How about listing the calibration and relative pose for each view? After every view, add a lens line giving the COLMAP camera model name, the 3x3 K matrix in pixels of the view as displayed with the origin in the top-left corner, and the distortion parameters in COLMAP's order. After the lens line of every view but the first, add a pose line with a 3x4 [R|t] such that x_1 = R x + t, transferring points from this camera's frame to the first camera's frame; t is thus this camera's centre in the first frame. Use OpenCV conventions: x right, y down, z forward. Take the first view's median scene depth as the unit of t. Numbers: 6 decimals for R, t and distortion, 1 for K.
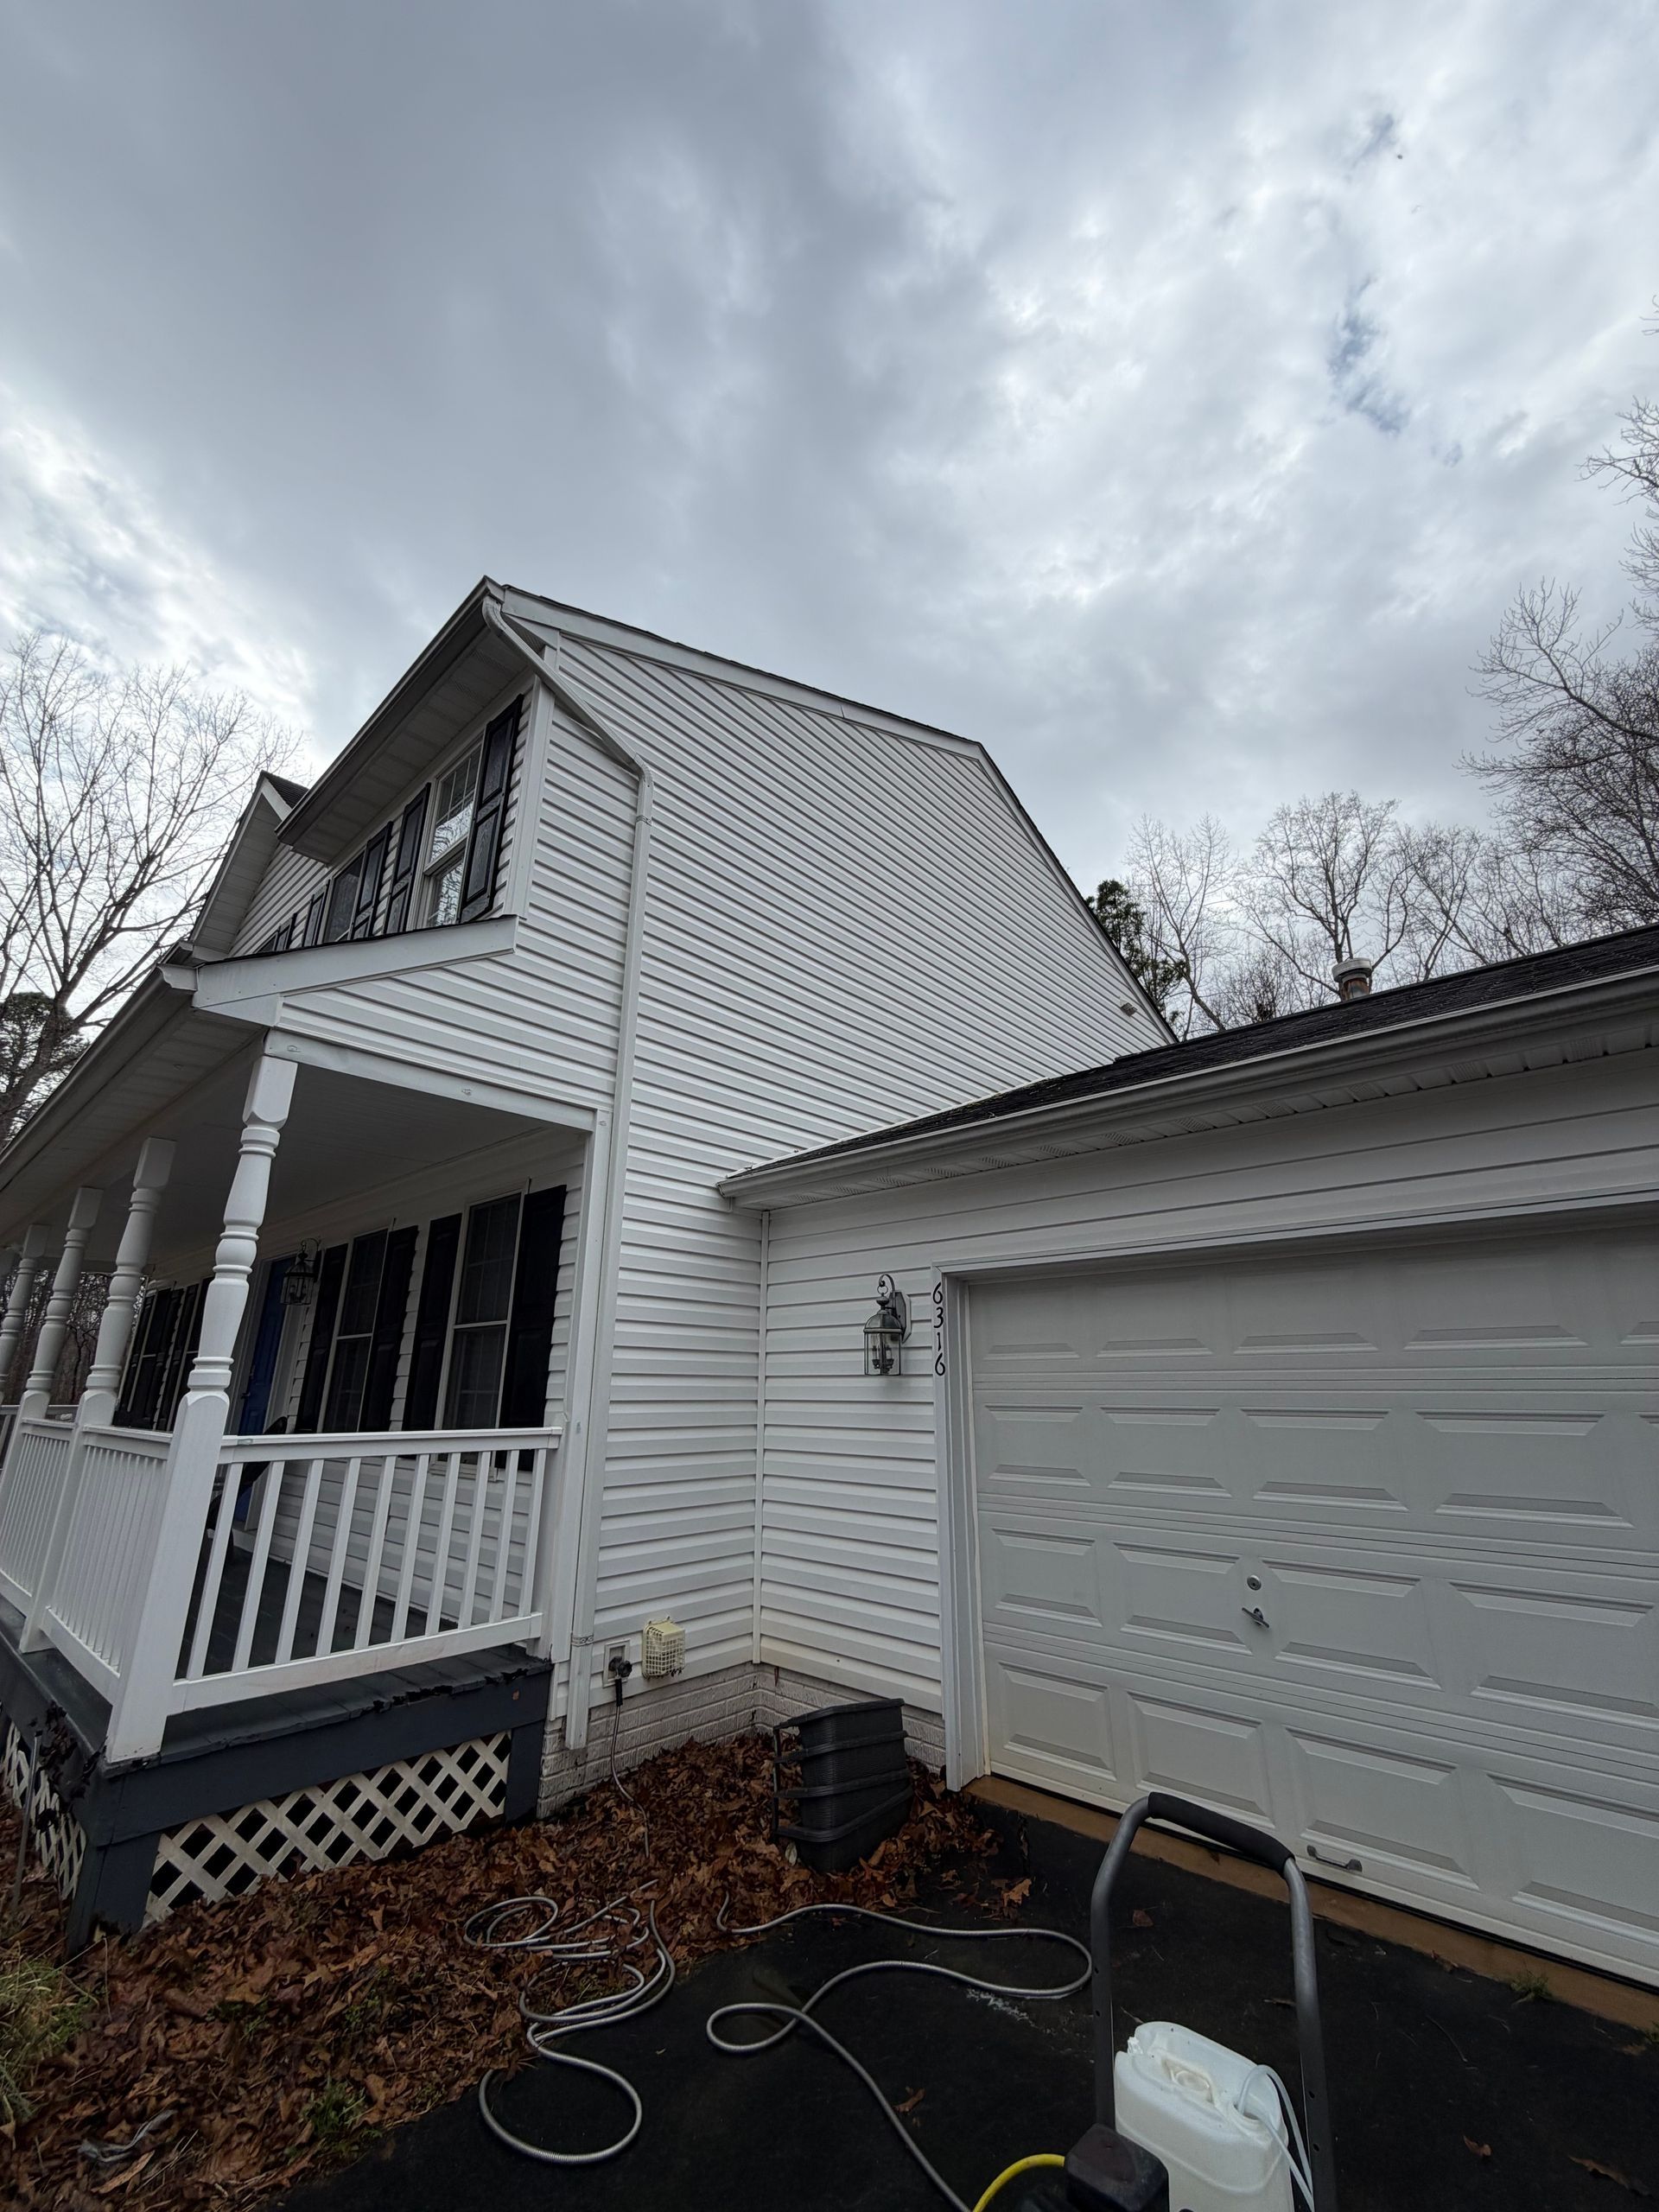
lens RADIAL K [[929.0, 0, 829.5], [0, 929.0, 1106.0], [0, 0, 1]] dist [-0.001909, 0.000097]
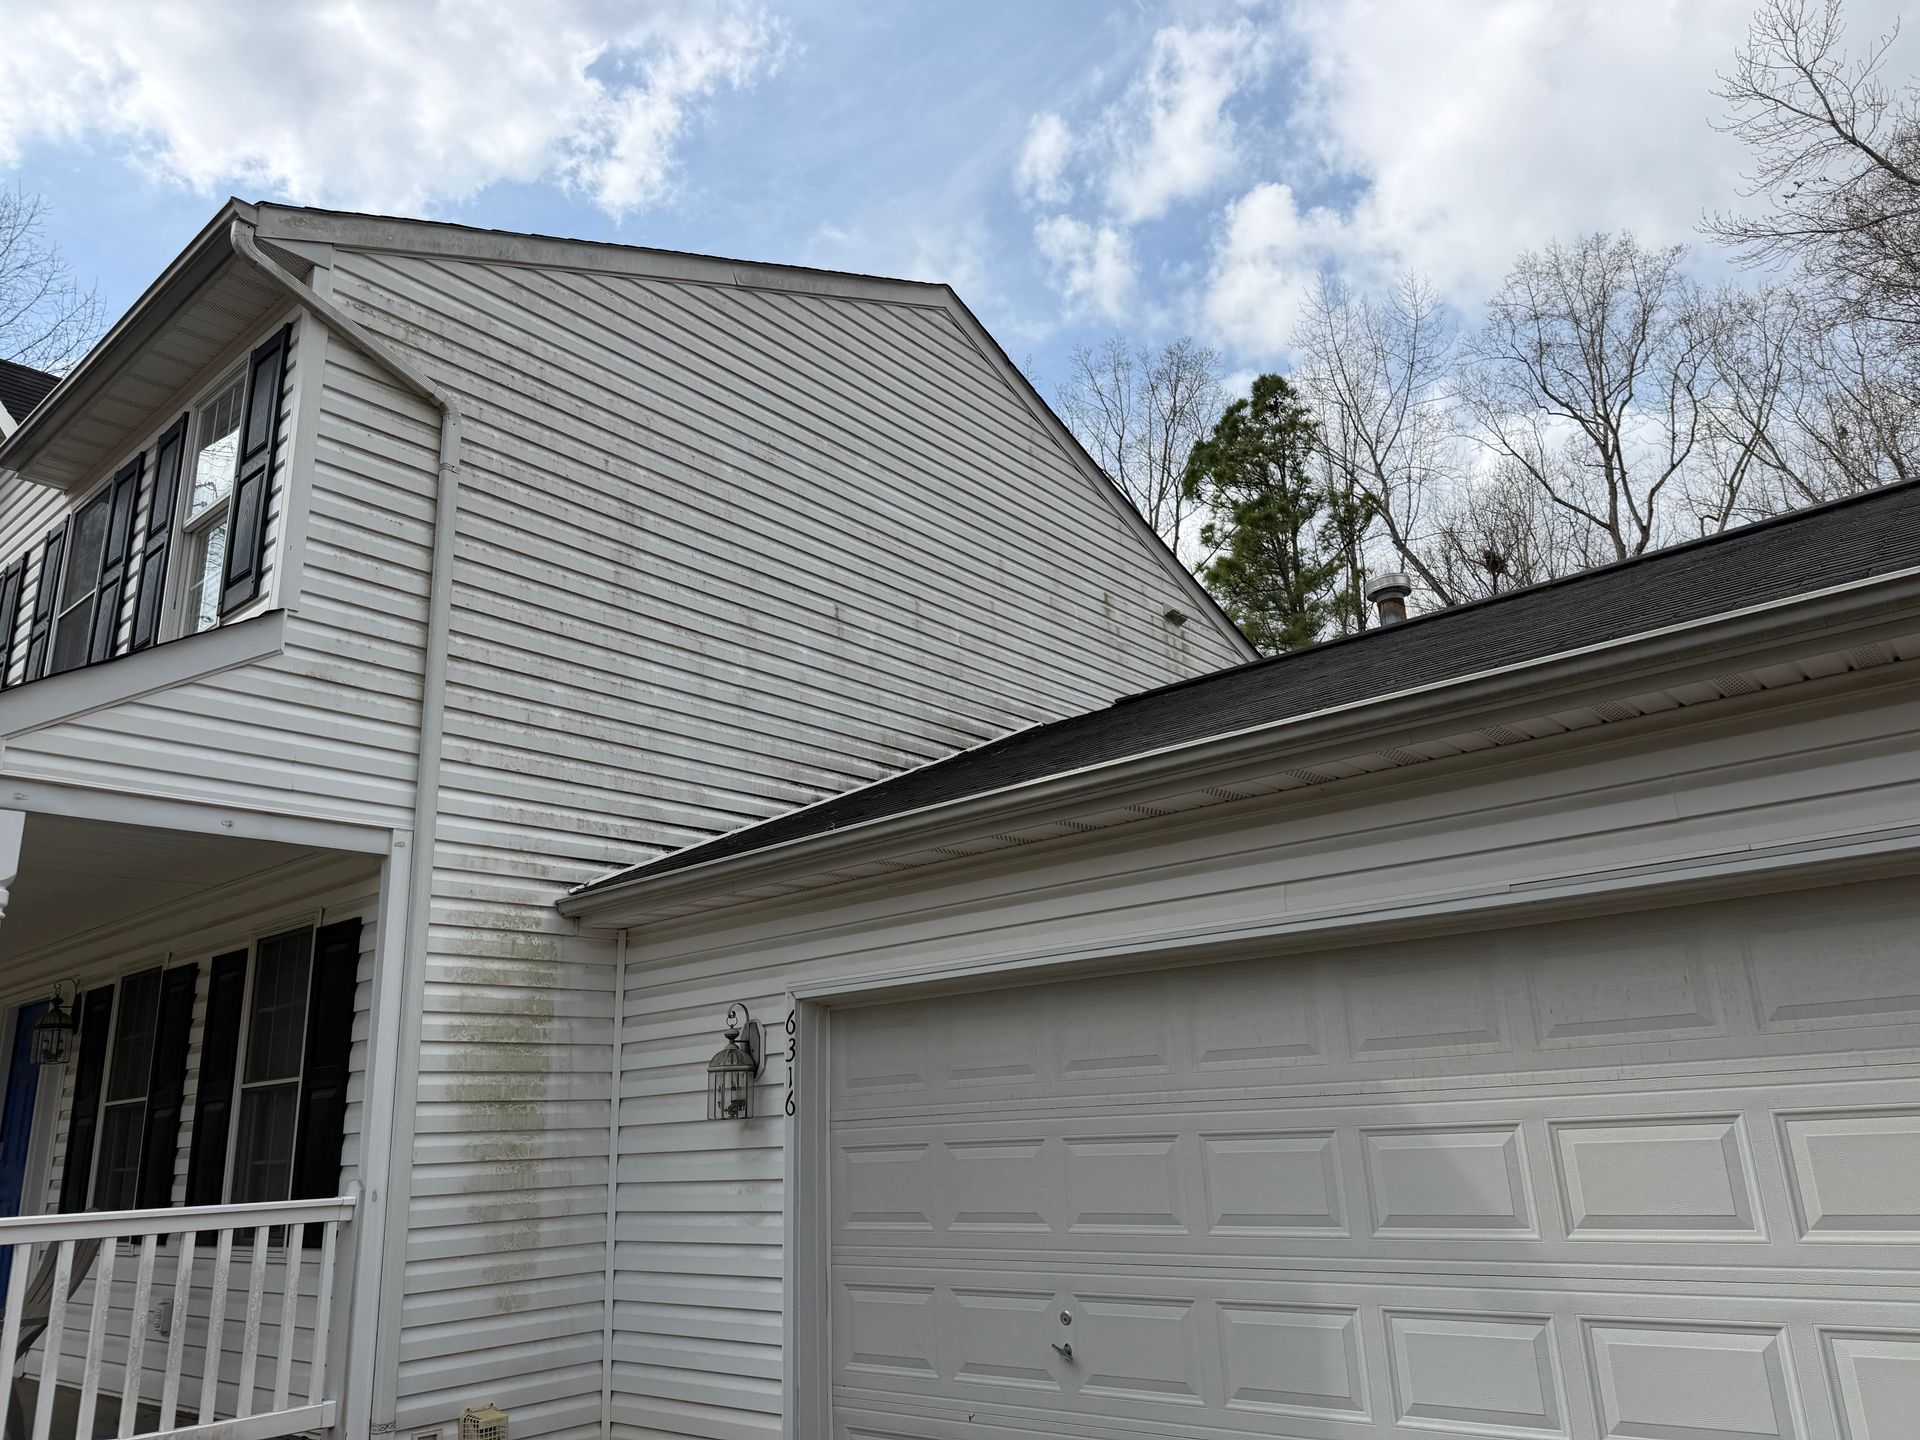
lens RADIAL K [[1401.6, 0, 959.5], [0, 1401.6, 739.6], [0, 0, 1]] dist [0.065874, -0.085743]
pose [[0.998509, -0.034399, 0.042396, 0.193040], [0.033338, 0.999119, 0.025483, -0.082698], [-0.043236, -0.024032, 0.998776, -0.288620]]
